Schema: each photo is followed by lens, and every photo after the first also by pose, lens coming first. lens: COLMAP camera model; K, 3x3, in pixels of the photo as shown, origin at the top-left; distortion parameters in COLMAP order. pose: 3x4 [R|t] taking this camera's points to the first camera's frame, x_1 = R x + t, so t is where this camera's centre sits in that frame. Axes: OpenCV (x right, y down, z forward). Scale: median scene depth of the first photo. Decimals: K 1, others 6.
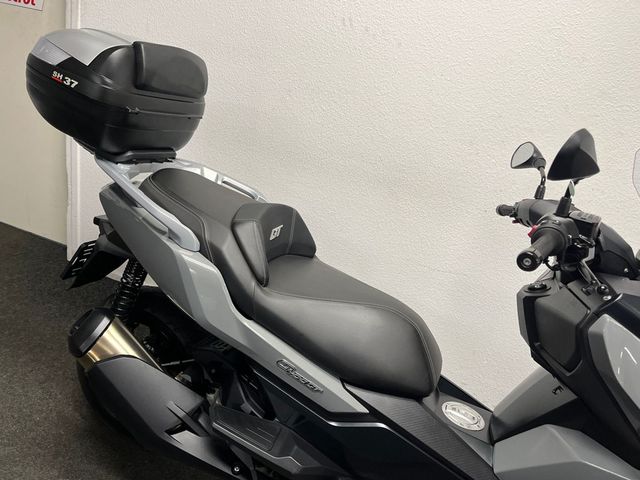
lens RADIAL K [[491.0, 0, 328.7], [0, 491.0, 240.9], [0, 0, 1]] dist [0.091179, -0.077104]
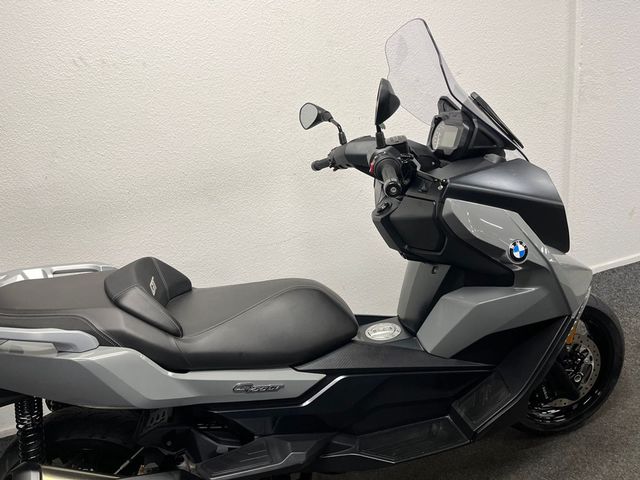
lens RADIAL K [[491.0, 0, 328.7], [0, 491.0, 240.9], [0, 0, 1]] dist [0.091179, -0.077104]
pose [[0.776896, -0.498642, 0.384434, -0.182866], [0.486655, 0.862965, 0.135863, -0.063334], [-0.399499, 0.081536, 0.913100, -0.047566]]
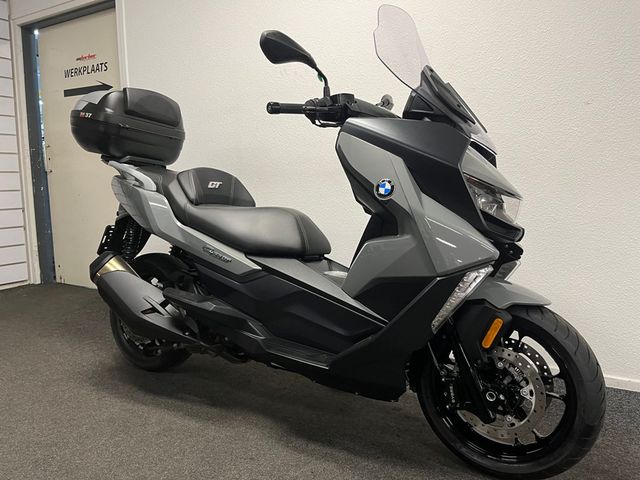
lens RADIAL K [[491.0, 0, 328.7], [0, 491.0, 240.9], [0, 0, 1]] dist [0.091179, -0.077104]
pose [[0.965043, -0.170323, -0.199202, 0.526219], [0.111848, 0.955002, -0.274703, 0.633426], [0.237026, 0.242820, 0.940668, -0.294210]]
